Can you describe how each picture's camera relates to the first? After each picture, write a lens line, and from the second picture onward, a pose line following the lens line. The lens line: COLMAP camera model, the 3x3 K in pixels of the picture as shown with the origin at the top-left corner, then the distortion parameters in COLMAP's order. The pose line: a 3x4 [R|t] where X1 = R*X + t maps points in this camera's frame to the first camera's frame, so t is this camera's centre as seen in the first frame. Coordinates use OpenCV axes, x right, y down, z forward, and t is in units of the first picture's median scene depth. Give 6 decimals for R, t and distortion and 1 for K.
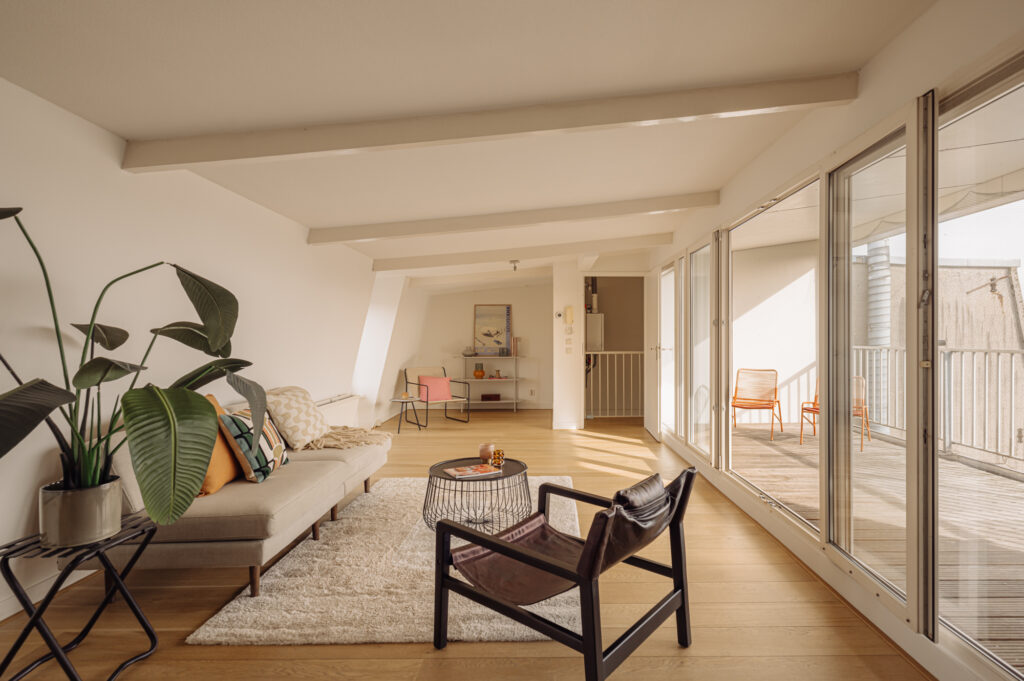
lens RADIAL K [[499.5, 0, 553.3], [0, 499.5, 338.4], [0, 0, 1]] dist [0.011509, -0.002473]
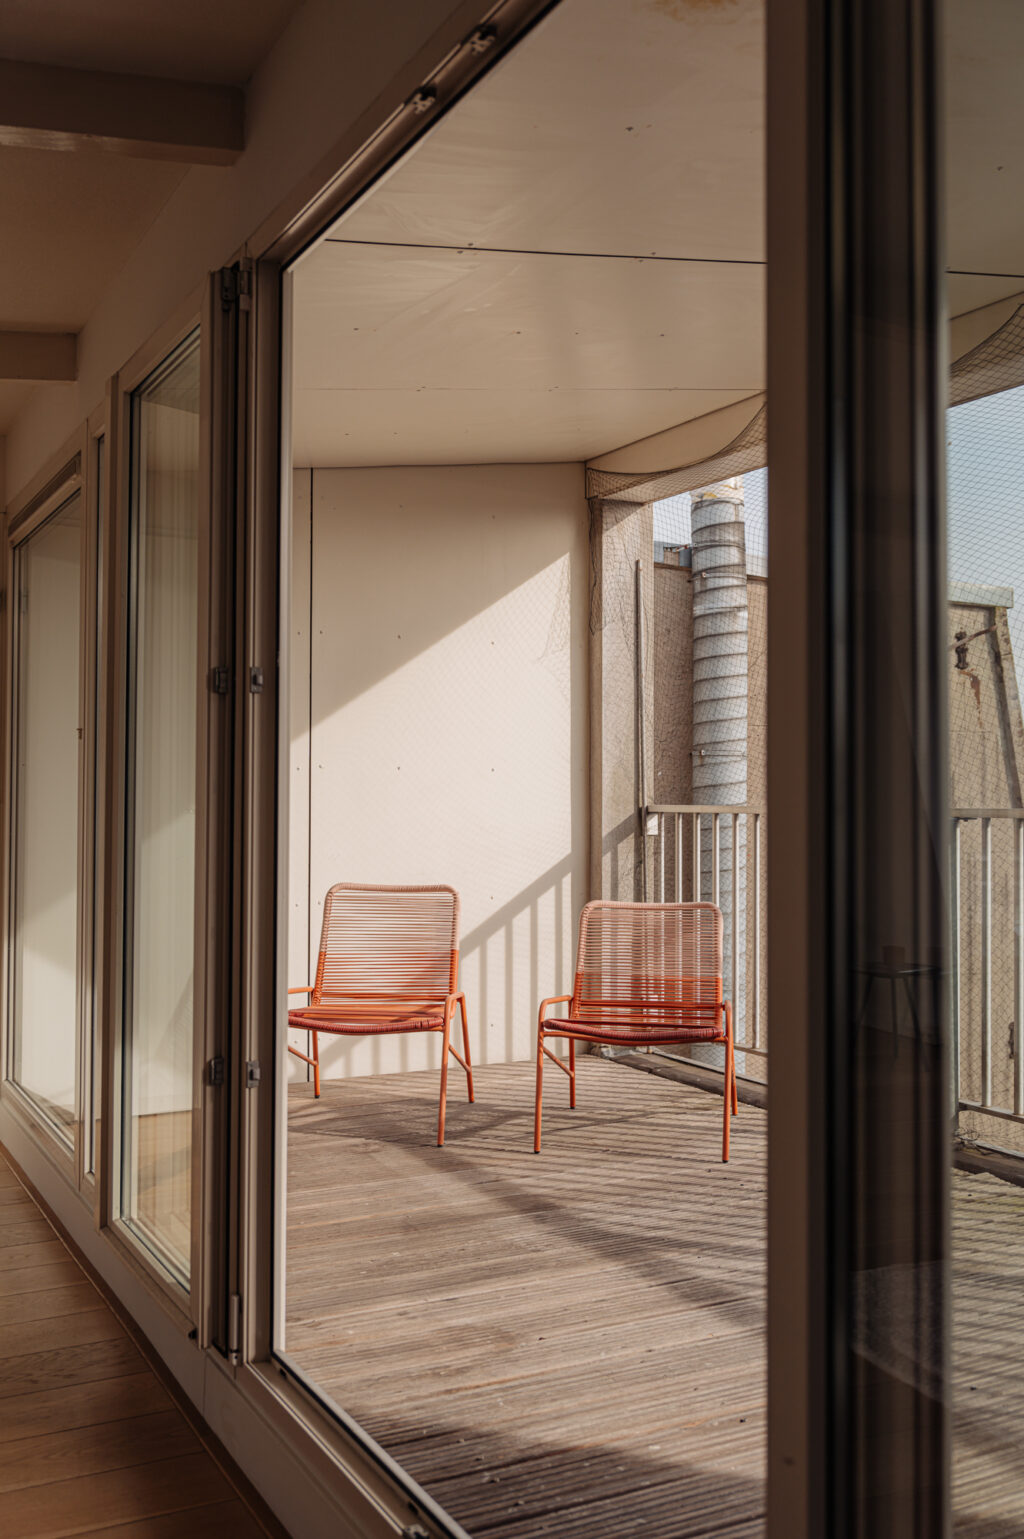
lens RADIAL K [[1442.2, 0, 514.5], [0, 1442.2, 757.0], [0, 0, 1]] dist [-0.011546, 0.000000]
pose [[0.890350, 0.016747, 0.454969, 0.074482], [-0.003645, 0.999553, -0.029661, 0.009229], [-0.455262, 0.024750, 0.890013, 0.185888]]
